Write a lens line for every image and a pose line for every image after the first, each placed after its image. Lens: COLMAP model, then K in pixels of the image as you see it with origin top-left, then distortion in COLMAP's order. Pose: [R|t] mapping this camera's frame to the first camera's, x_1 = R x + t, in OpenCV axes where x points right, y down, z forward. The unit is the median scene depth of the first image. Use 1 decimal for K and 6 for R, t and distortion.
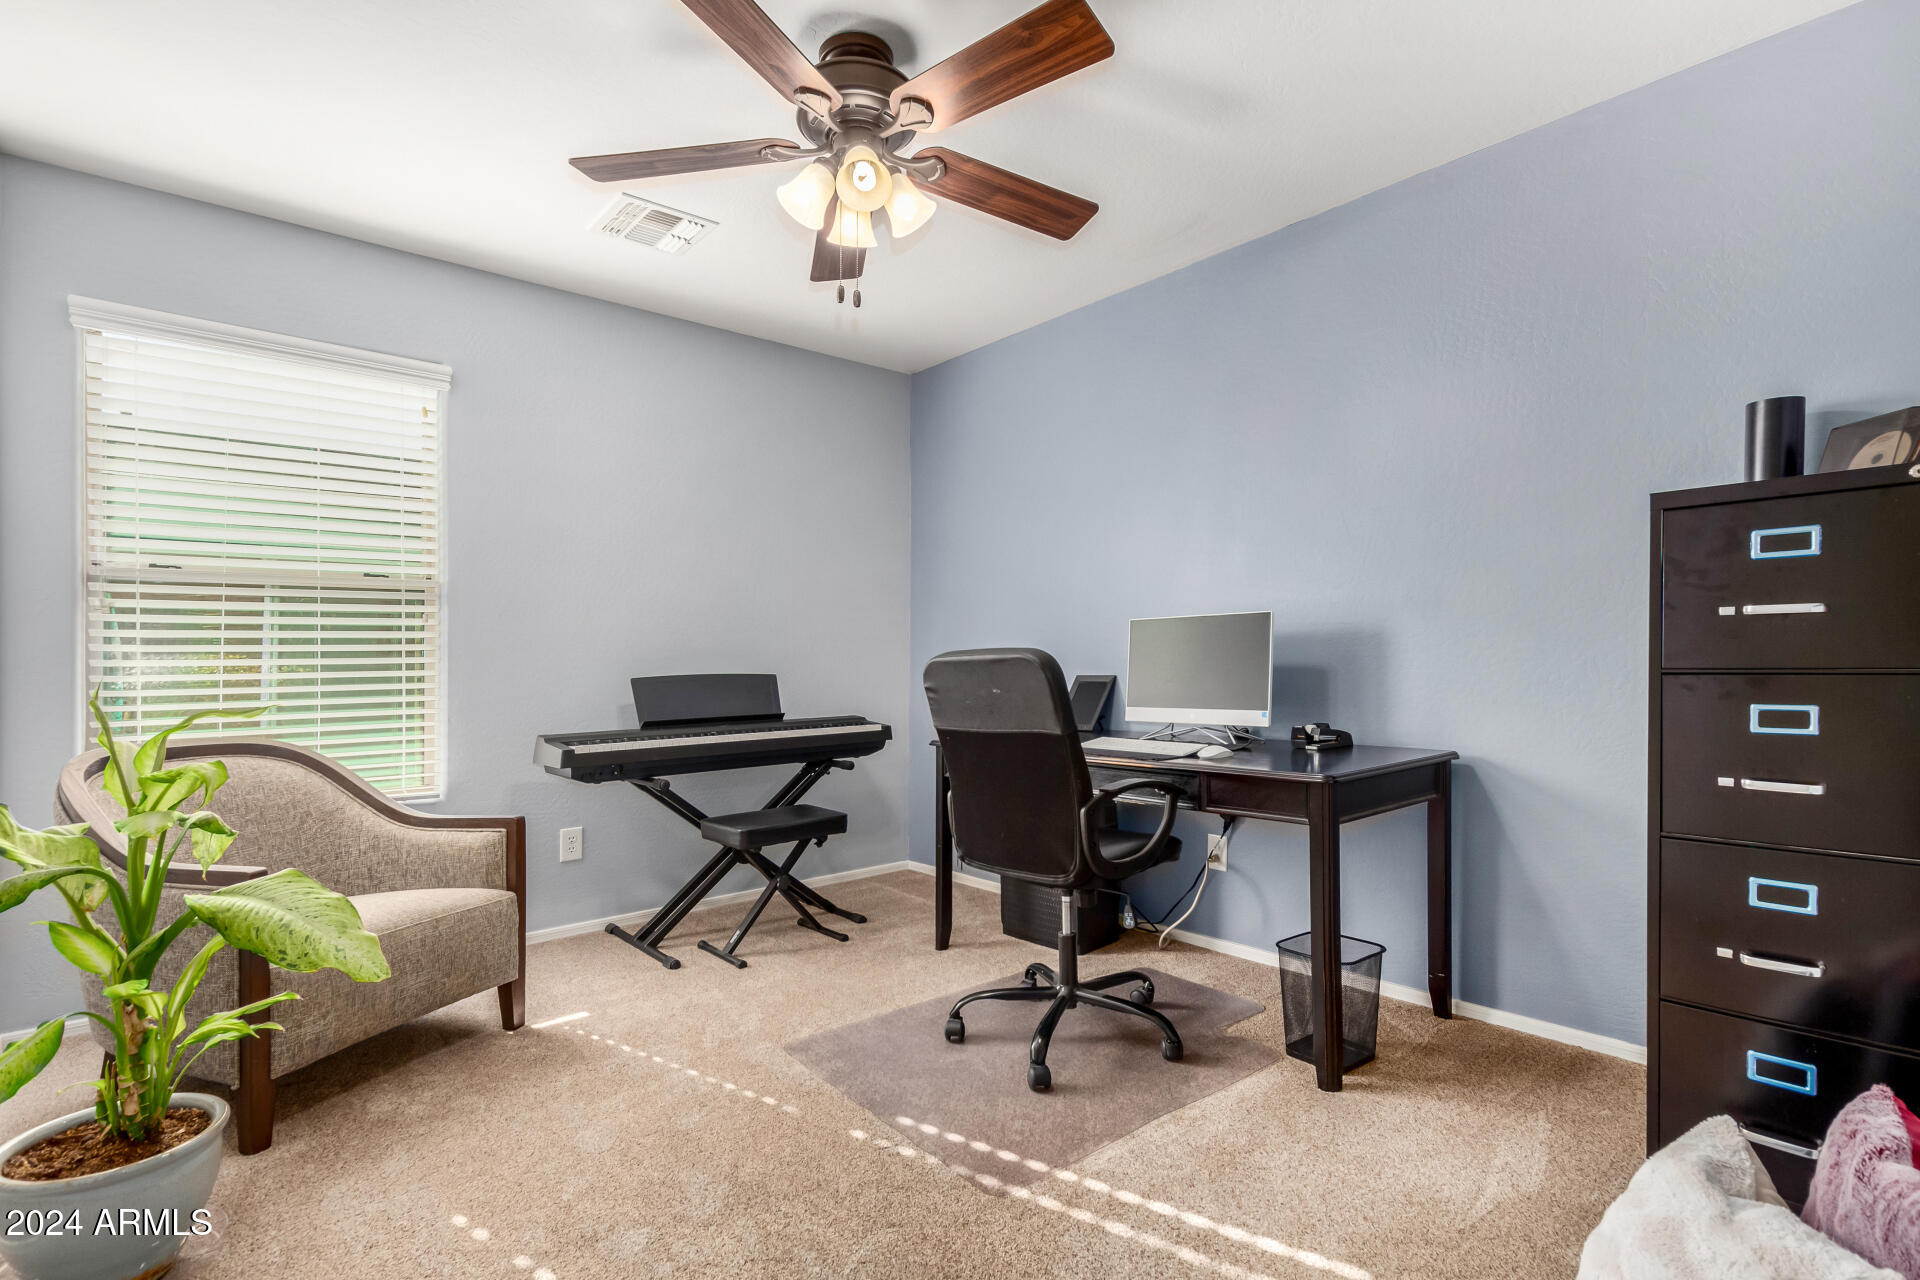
lens RADIAL K [[854.3, 0, 948.2], [0, 854.3, 620.6], [0, 0, 1]] dist [0.003810, -0.001616]
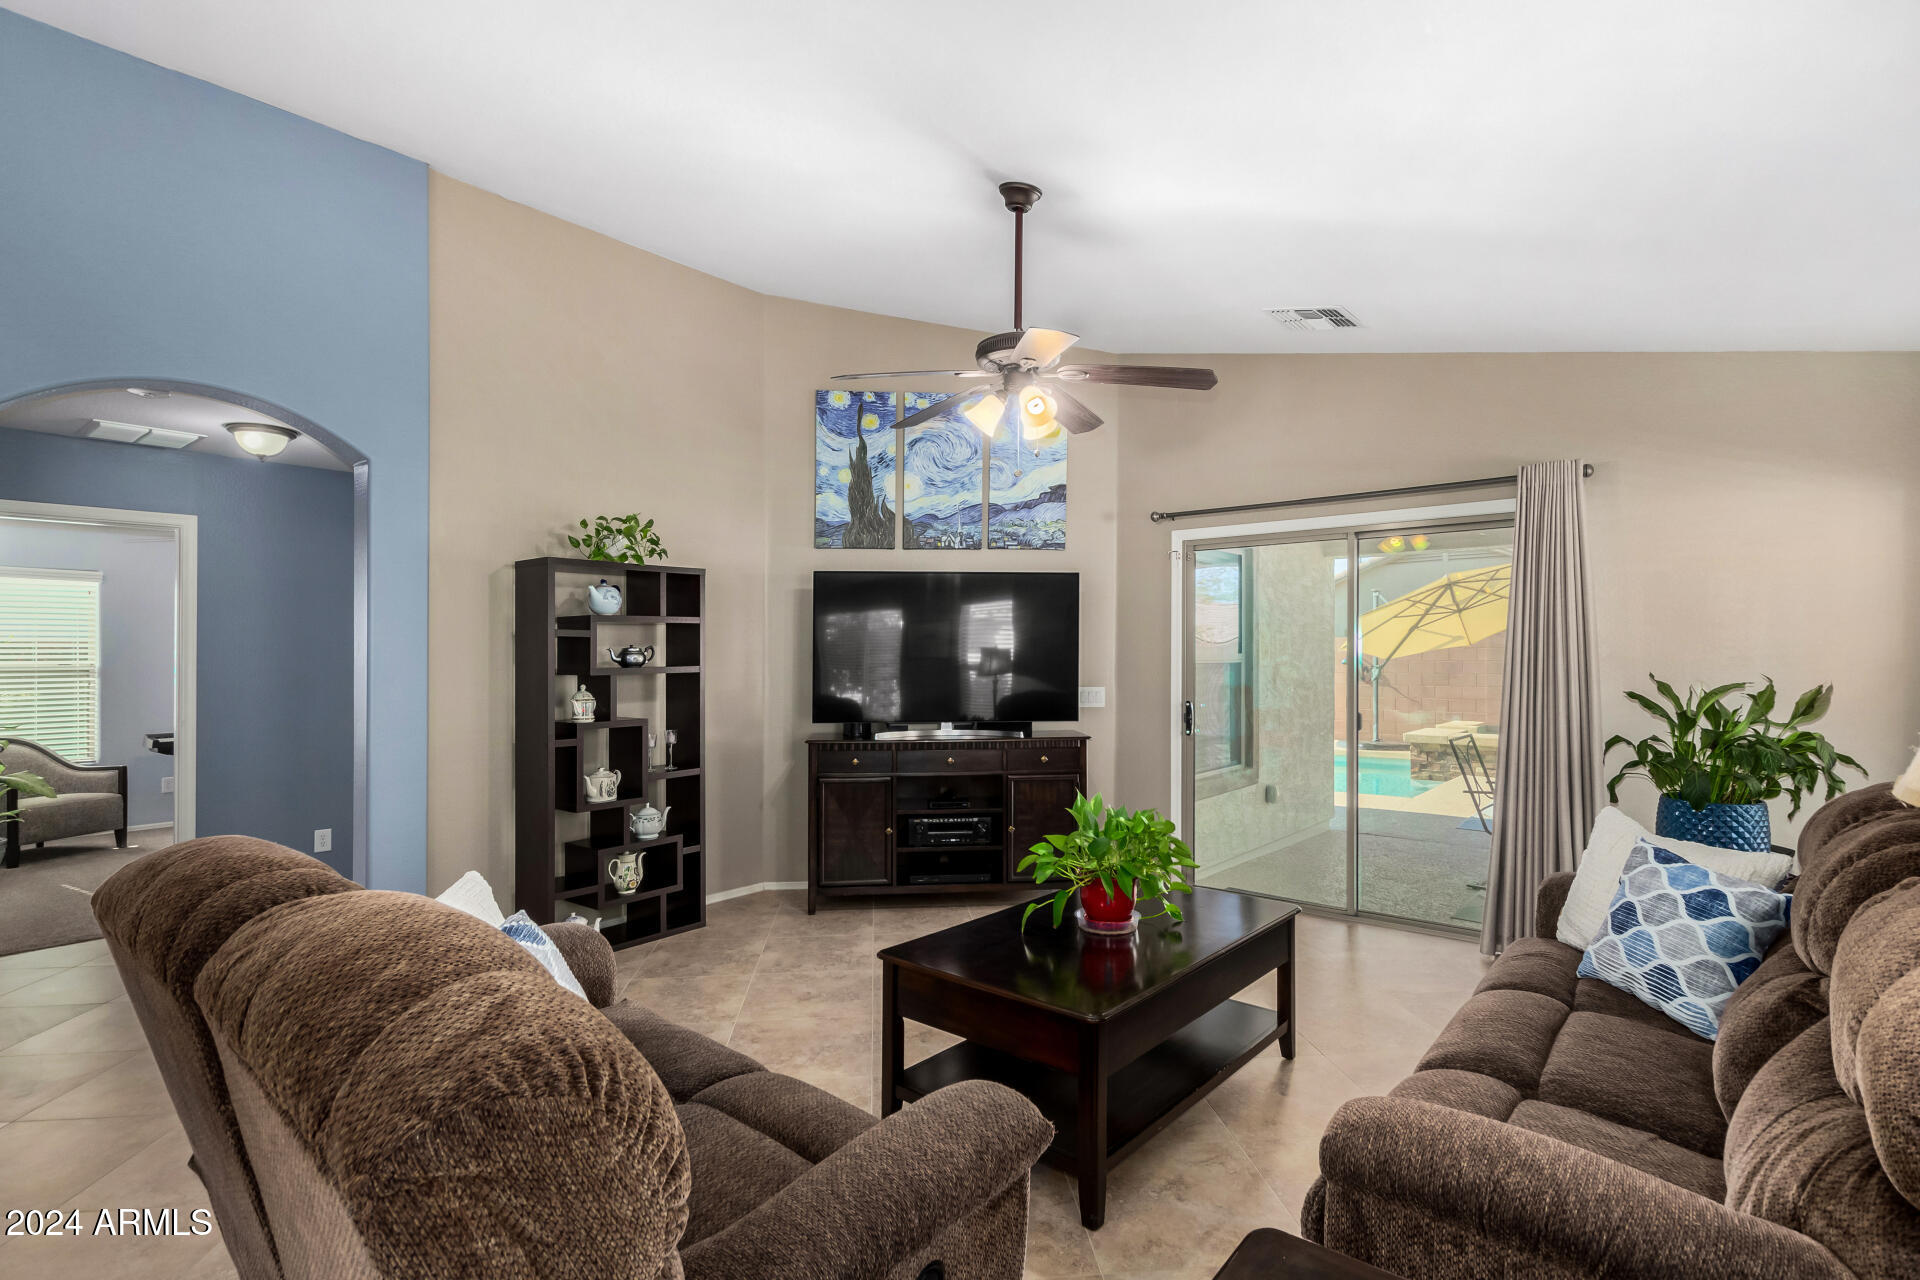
lens RADIAL K [[926.3, 0, 968.0], [0, 926.3, 634.9], [0, 0, 1]] dist [0.005770, -0.000538]
pose [[0.988971, 0.018641, 0.146933, 1.595830], [-0.020784, 0.999699, 0.013063, -0.255474], [-0.146645, -0.015973, 0.989060, -2.145910]]
